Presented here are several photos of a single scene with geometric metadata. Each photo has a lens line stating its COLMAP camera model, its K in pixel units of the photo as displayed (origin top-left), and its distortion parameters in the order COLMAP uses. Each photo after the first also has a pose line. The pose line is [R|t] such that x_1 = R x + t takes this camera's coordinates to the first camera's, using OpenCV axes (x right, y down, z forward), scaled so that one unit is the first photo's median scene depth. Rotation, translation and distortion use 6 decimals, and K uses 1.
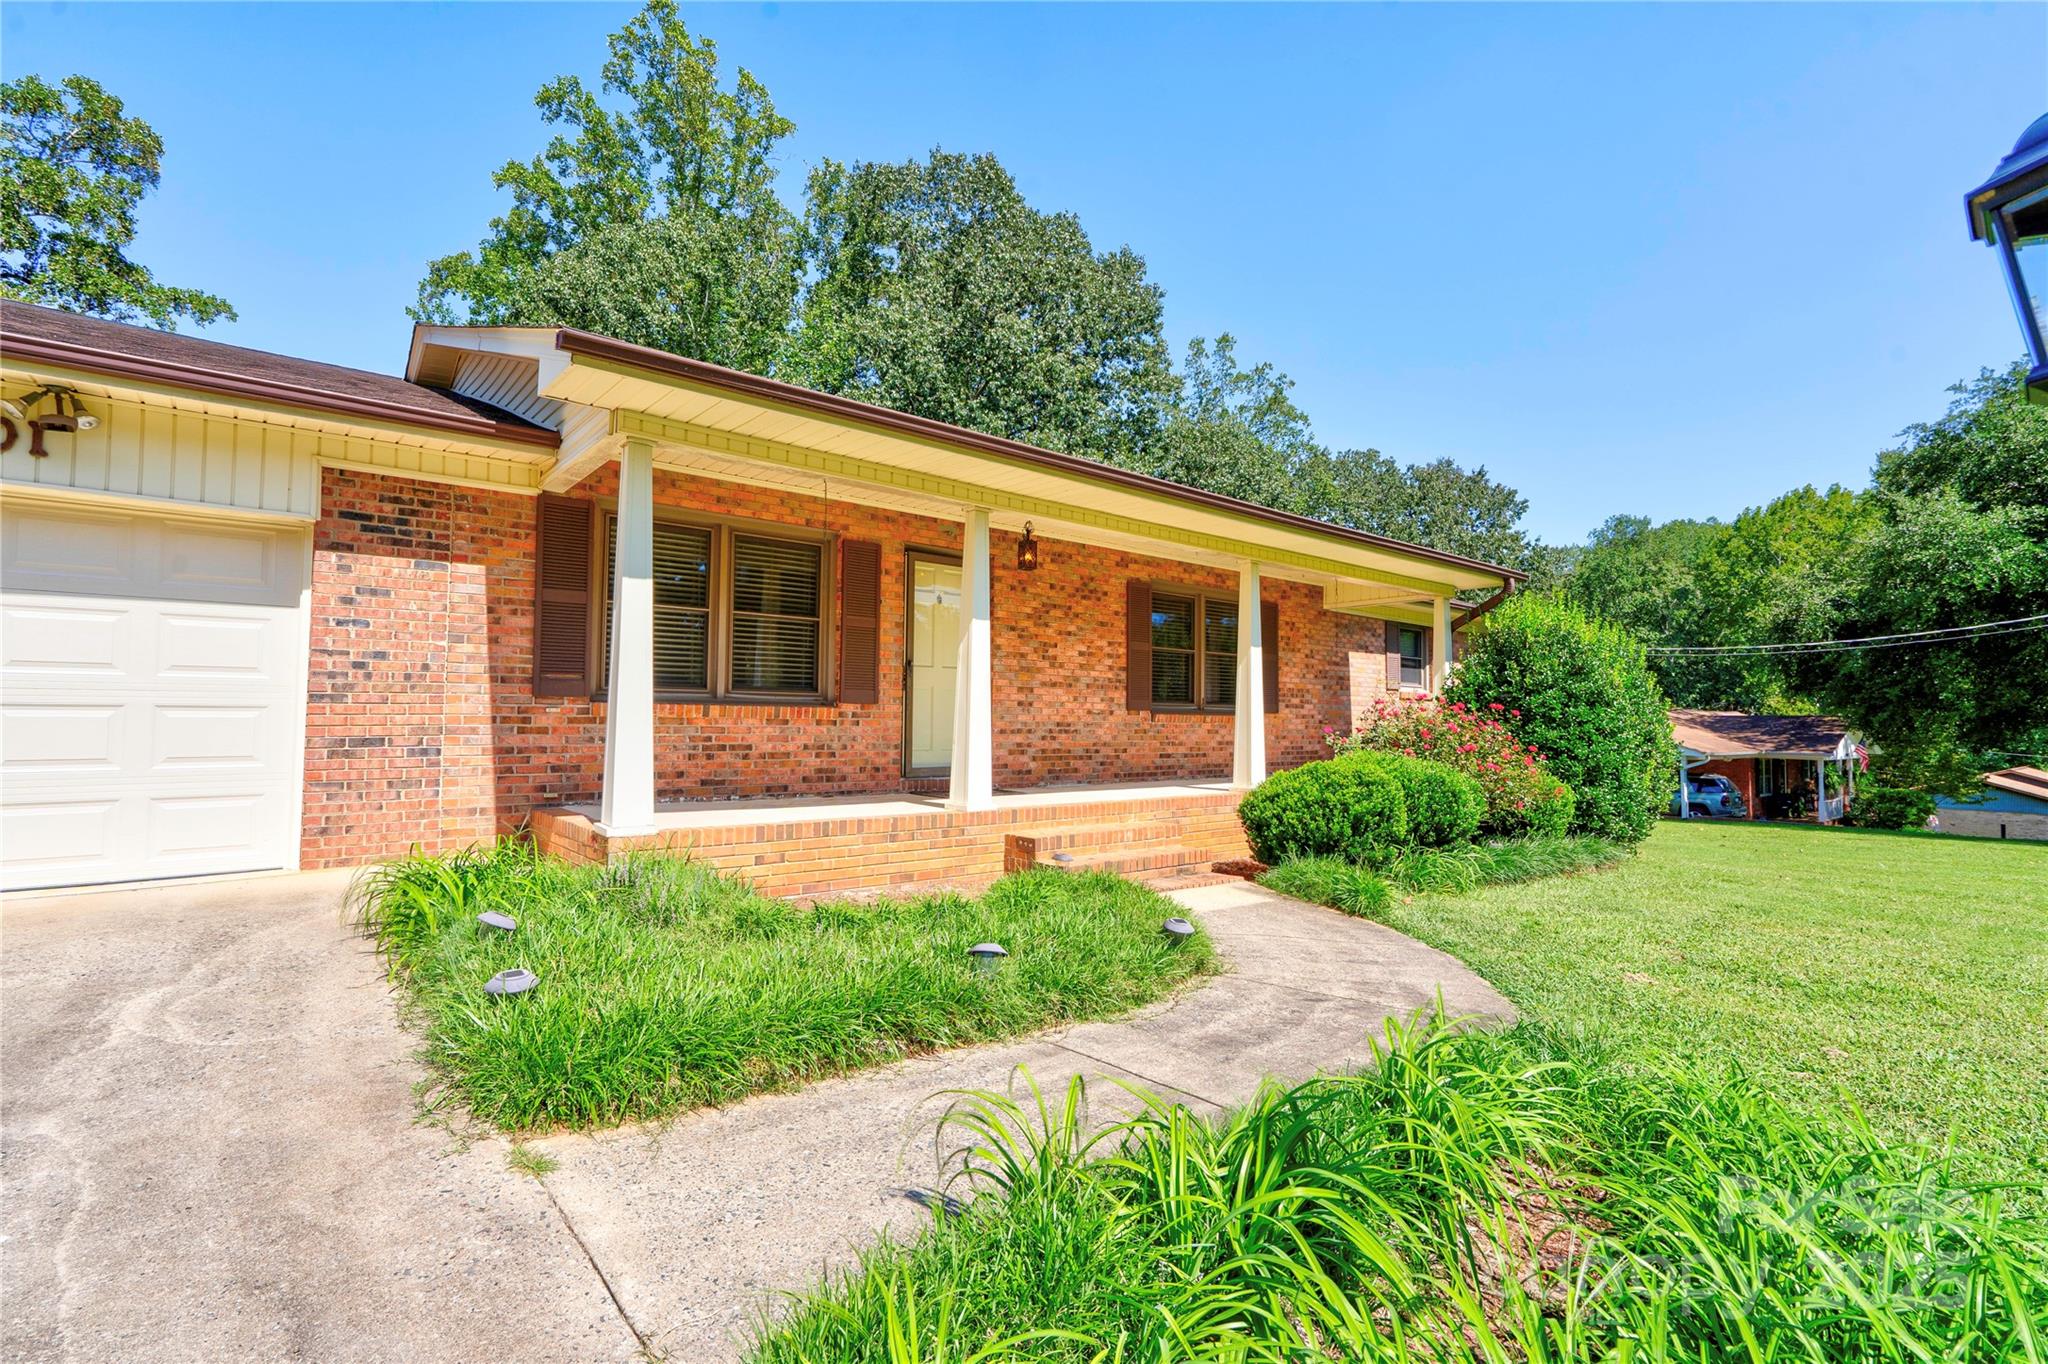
lens RADIAL K [[914.9, 0, 1024.0], [0, 914.9, 682.0], [0, 0, 1]] dist [-0.002456, 0.011552]
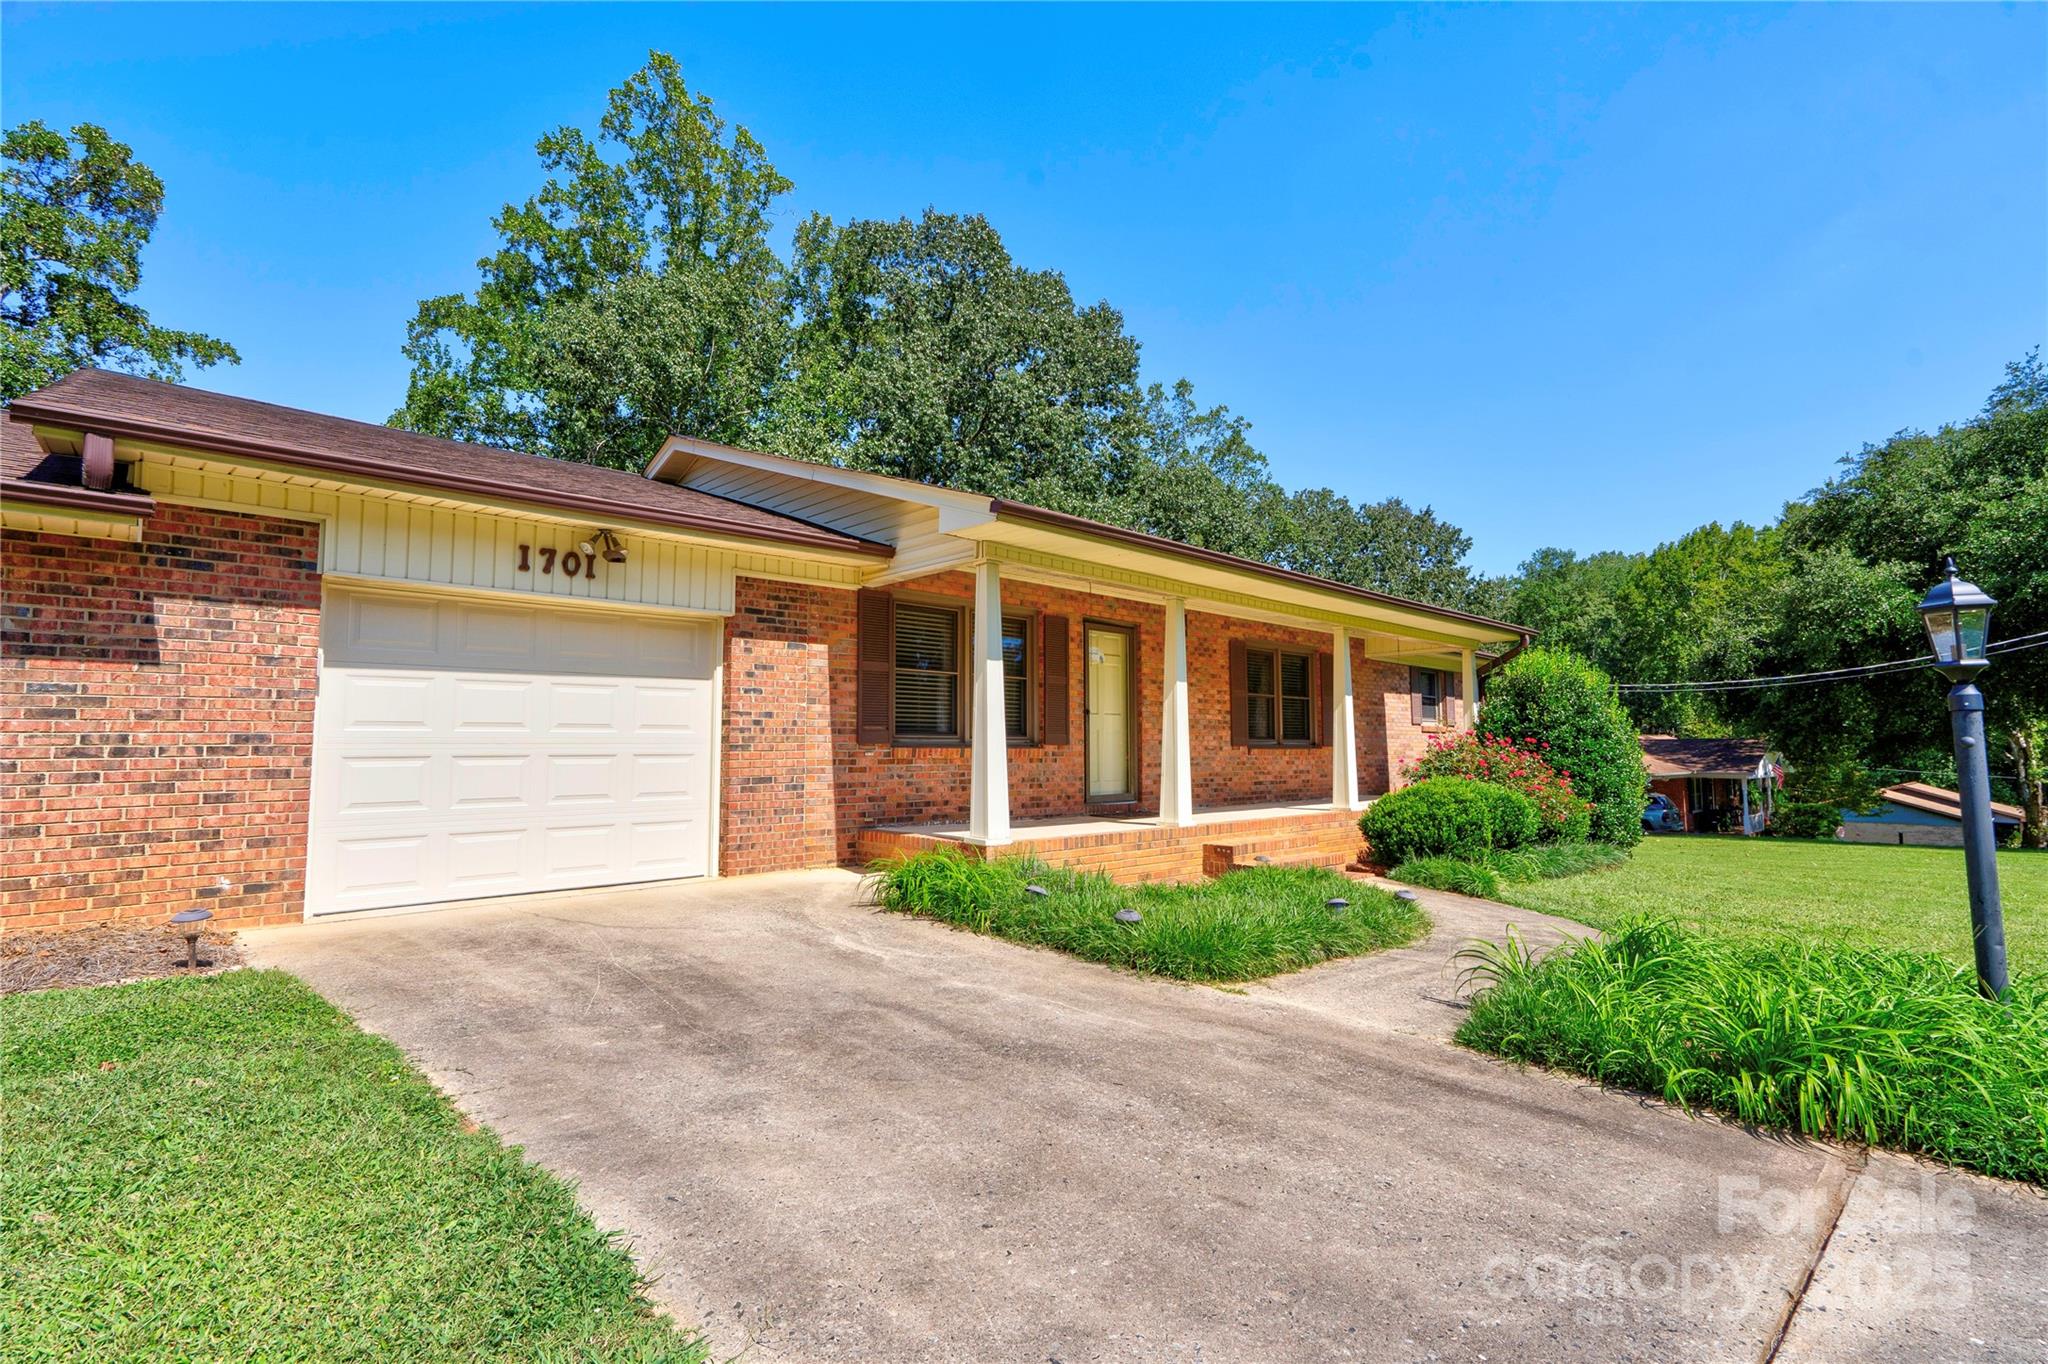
lens RADIAL K [[938.8, 0, 1014.0], [0, 938.8, 680.3], [0, 0, 1]] dist [-0.011825, 0.016992]
pose [[0.997791, -0.006612, 0.066102, -0.129377], [0.008686, 0.999477, -0.031151, -0.010008], [-0.065861, 0.031657, 0.997326, -0.114461]]
